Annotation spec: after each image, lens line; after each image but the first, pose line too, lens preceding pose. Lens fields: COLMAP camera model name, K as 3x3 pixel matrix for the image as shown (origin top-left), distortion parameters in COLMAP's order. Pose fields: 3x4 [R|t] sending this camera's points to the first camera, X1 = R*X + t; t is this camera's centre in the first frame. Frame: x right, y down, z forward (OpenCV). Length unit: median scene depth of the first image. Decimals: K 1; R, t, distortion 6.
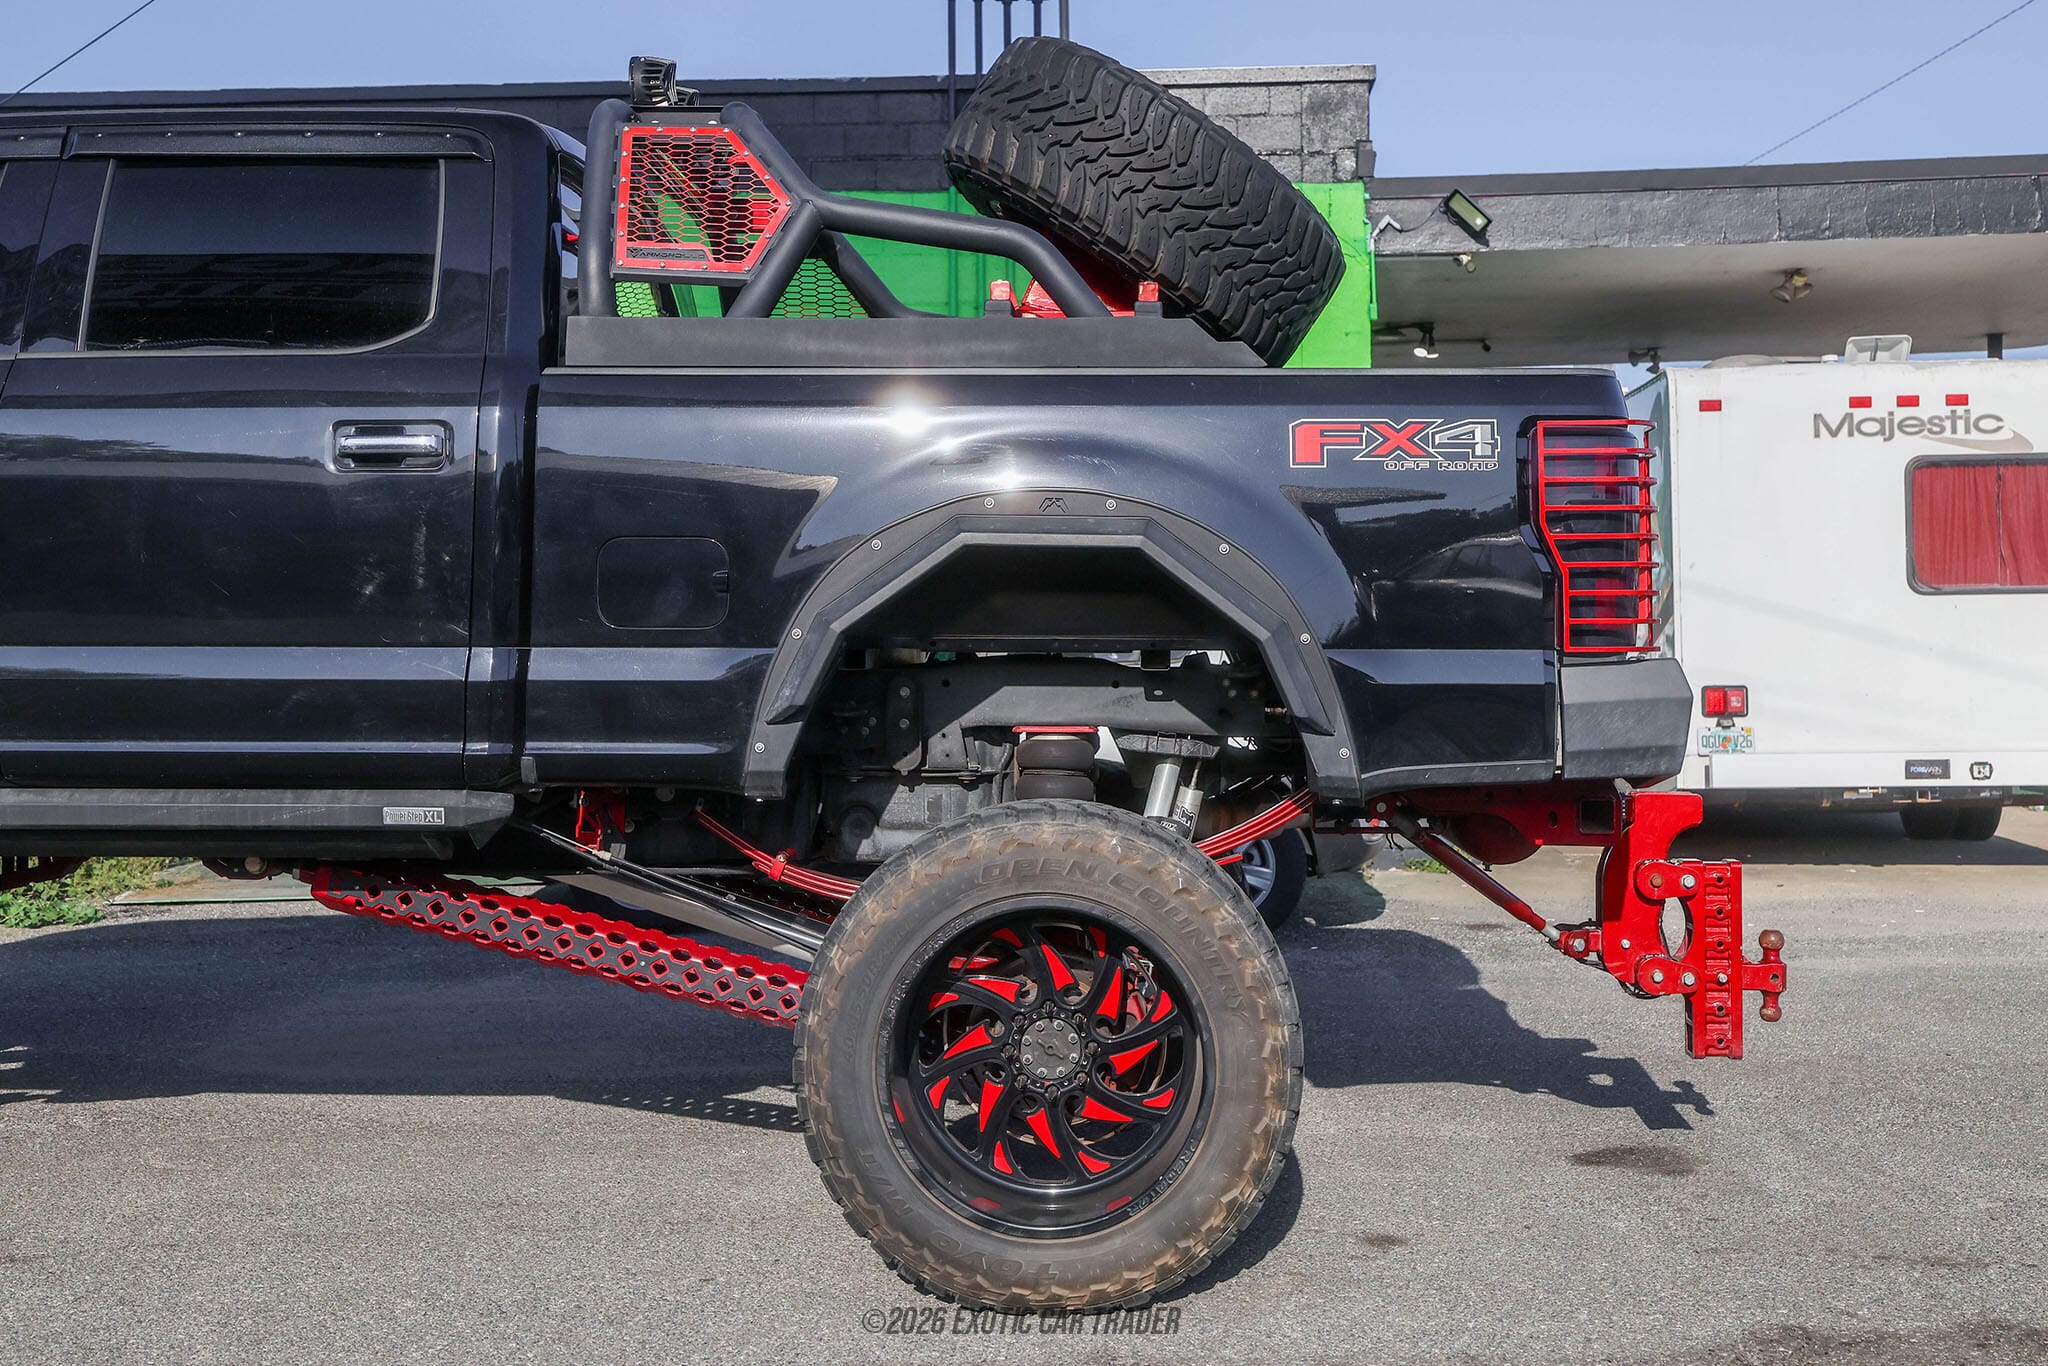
lens RADIAL K [[2302.9, 0, 1016.7], [0, 2302.9, 666.9], [0, 0, 1]] dist [0.004057, 0.000000]
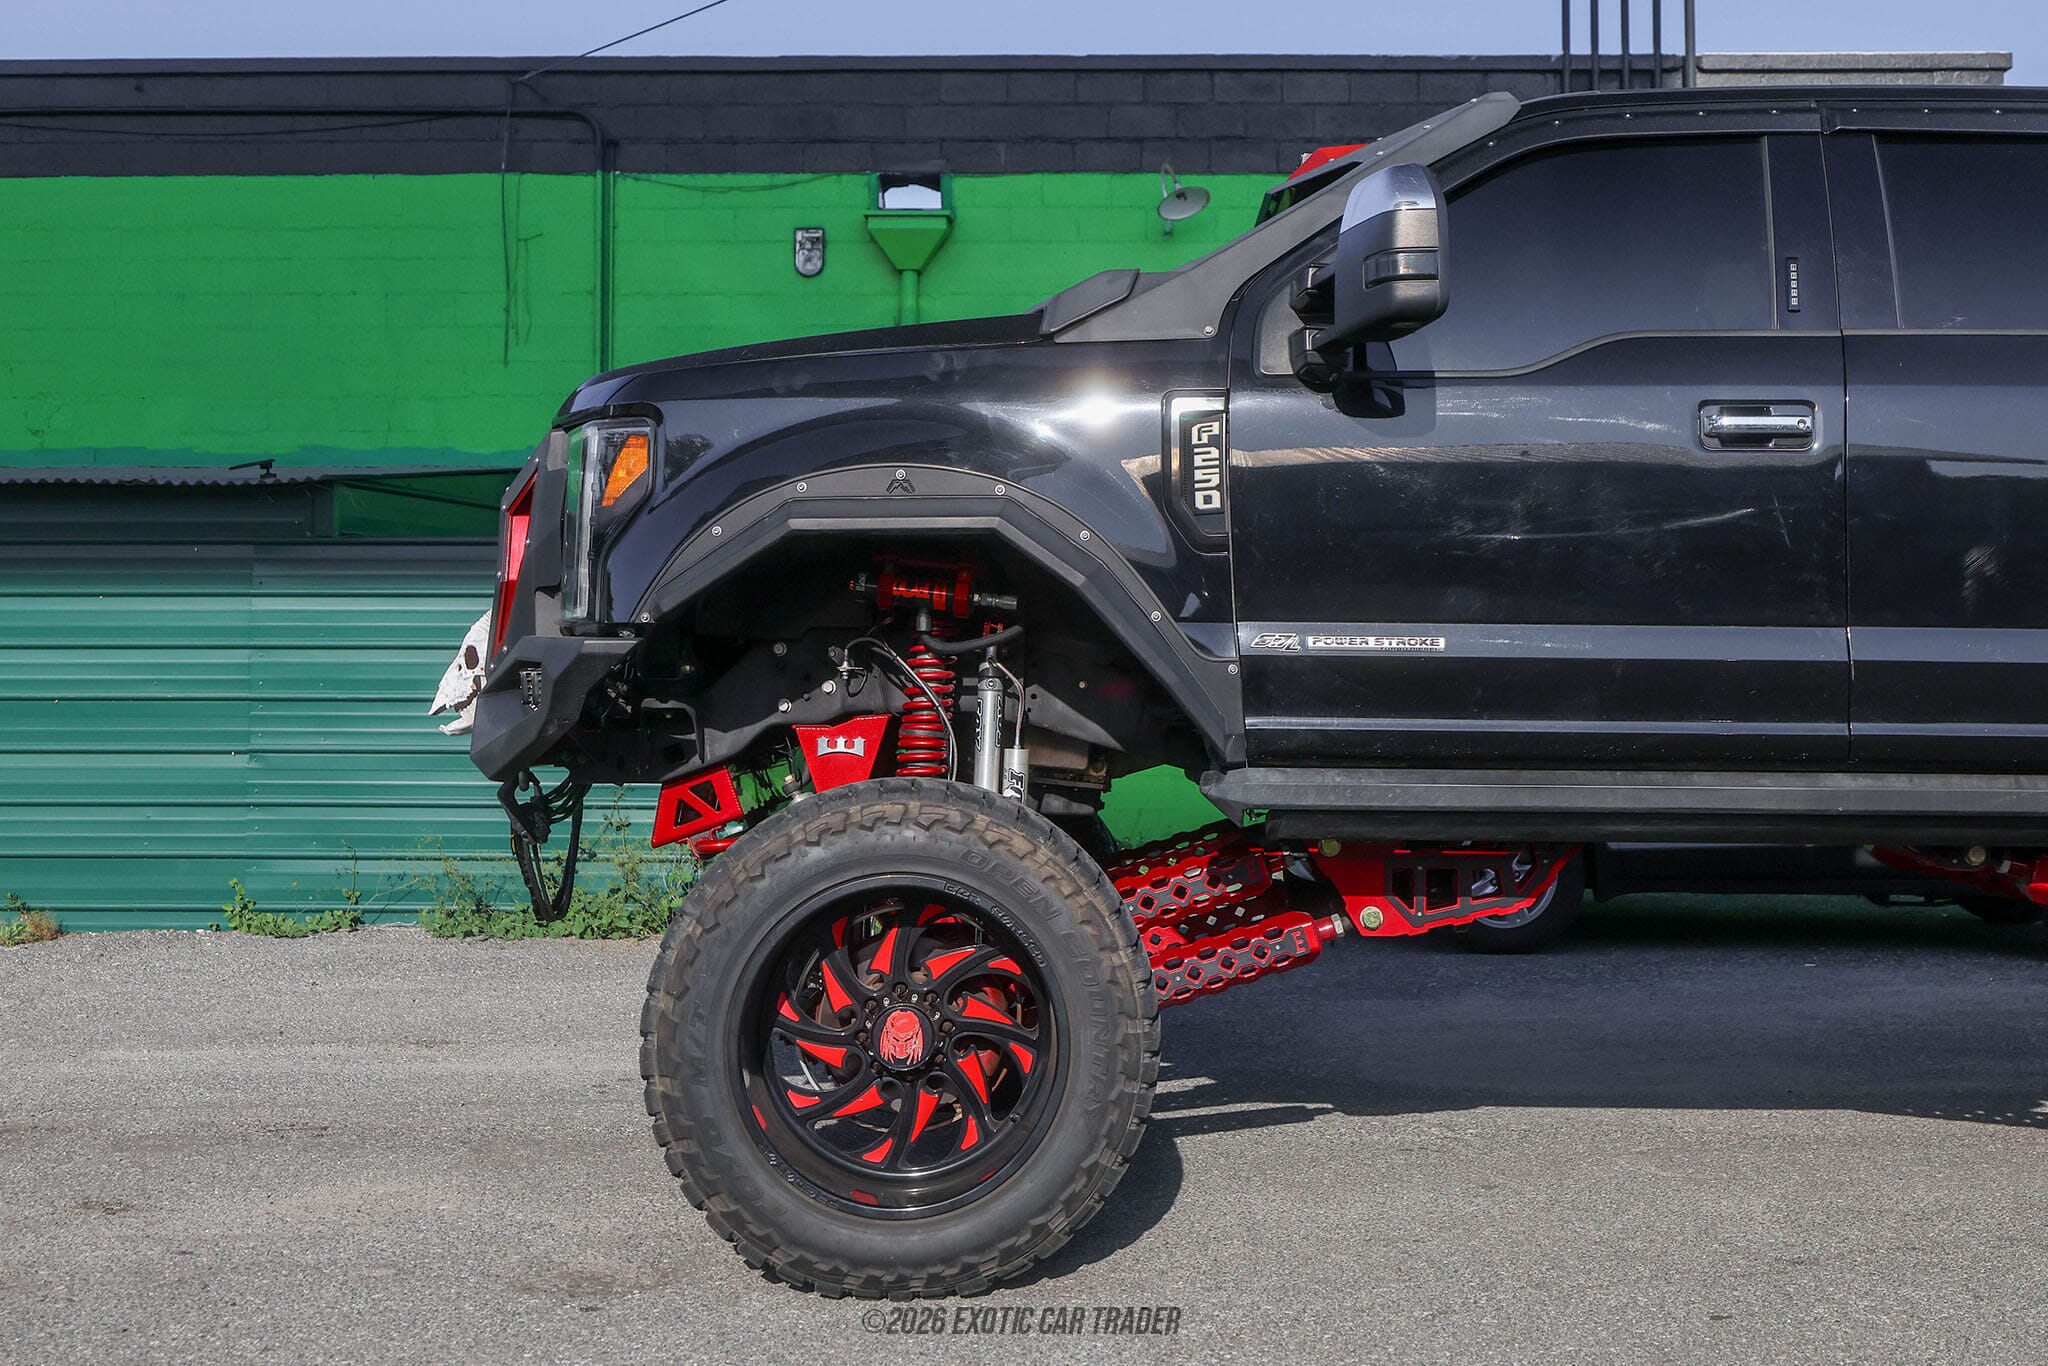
lens RADIAL K [[2522.6, 0, 1049.5], [0, 2522.6, 608.6], [0, 0, 1]] dist [0.017694, 0.000000]
pose [[0.998532, 0.009875, 0.053261, -0.826140], [-0.008089, 0.999401, -0.033636, 0.021838], [-0.053561, 0.033156, 0.998014, -0.054413]]
